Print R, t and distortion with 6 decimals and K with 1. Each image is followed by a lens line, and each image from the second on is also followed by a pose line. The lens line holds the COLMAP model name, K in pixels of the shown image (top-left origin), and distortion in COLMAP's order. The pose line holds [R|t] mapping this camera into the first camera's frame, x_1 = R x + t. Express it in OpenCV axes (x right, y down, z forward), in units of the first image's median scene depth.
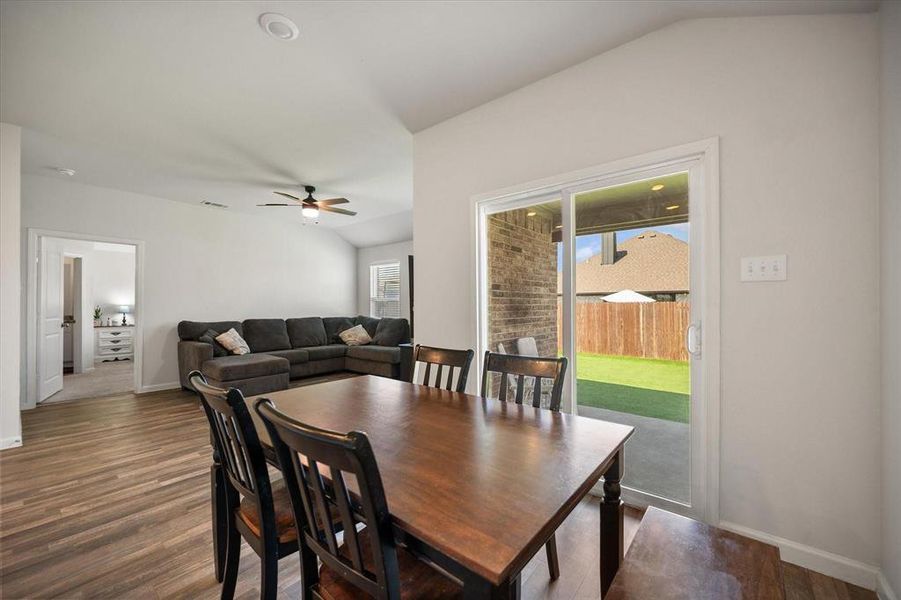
lens RADIAL K [[355.0, 0, 452.8], [0, 355.0, 300.5], [0, 0, 1]] dist [-0.003552, -0.000069]
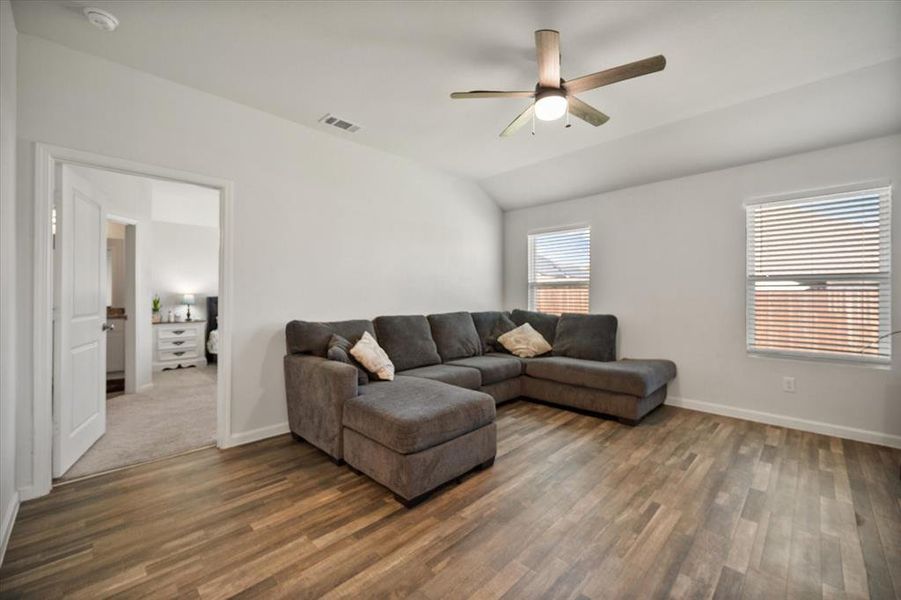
lens RADIAL K [[355.0, 0, 450.1], [0, 355.0, 289.2], [0, 0, 1]] dist [-0.003552, -0.000069]
pose [[0.995912, -0.001911, -0.090310, -0.356263], [0.001812, 0.999998, -0.001178, 0.005648], [0.090312, 0.001010, 0.995913, 0.348109]]
